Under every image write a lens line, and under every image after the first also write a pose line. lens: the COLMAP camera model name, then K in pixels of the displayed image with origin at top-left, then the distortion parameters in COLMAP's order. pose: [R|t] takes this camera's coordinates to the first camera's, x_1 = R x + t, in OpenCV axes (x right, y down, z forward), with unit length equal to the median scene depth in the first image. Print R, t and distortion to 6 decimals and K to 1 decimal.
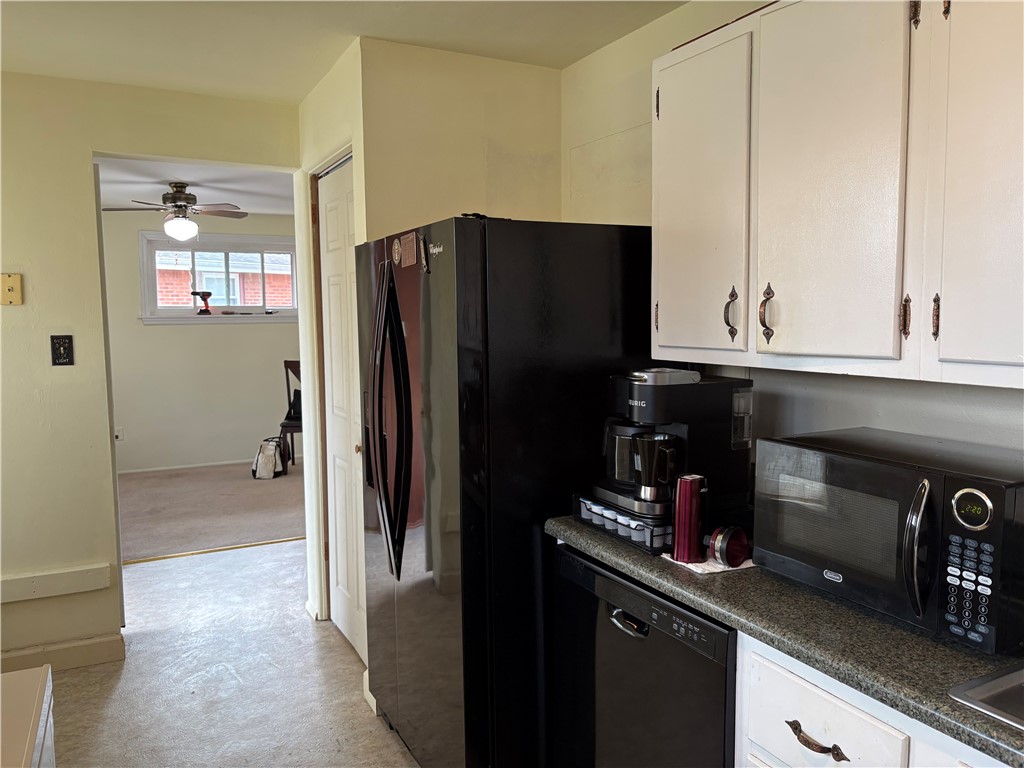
lens RADIAL K [[777.4, 0, 512.0], [0, 777.4, 384.0], [0, 0, 1]] dist [0.056462, -0.045300]
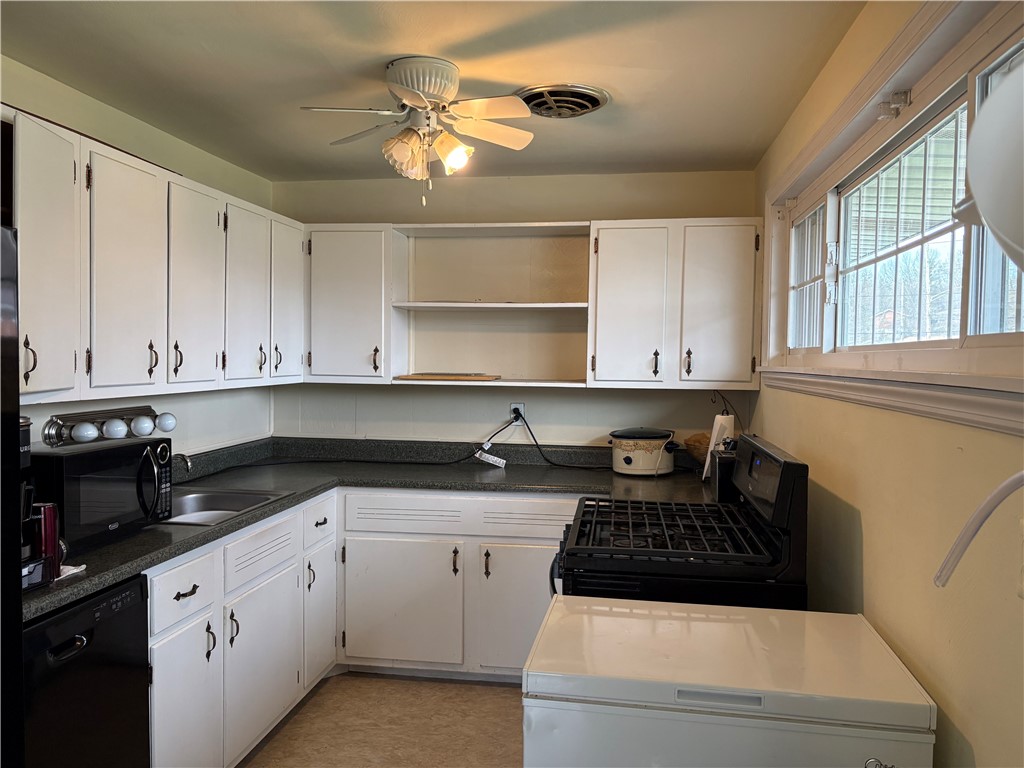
lens RADIAL K [[777.4, 0, 512.0], [0, 777.4, 384.0], [0, 0, 1]] dist [0.056462, -0.045300]
pose [[-0.812912, -0.019365, 0.582065, -1.242976], [0.045454, 0.994289, 0.096560, -0.165647], [-0.580610, 0.104952, -0.807389, 1.925599]]
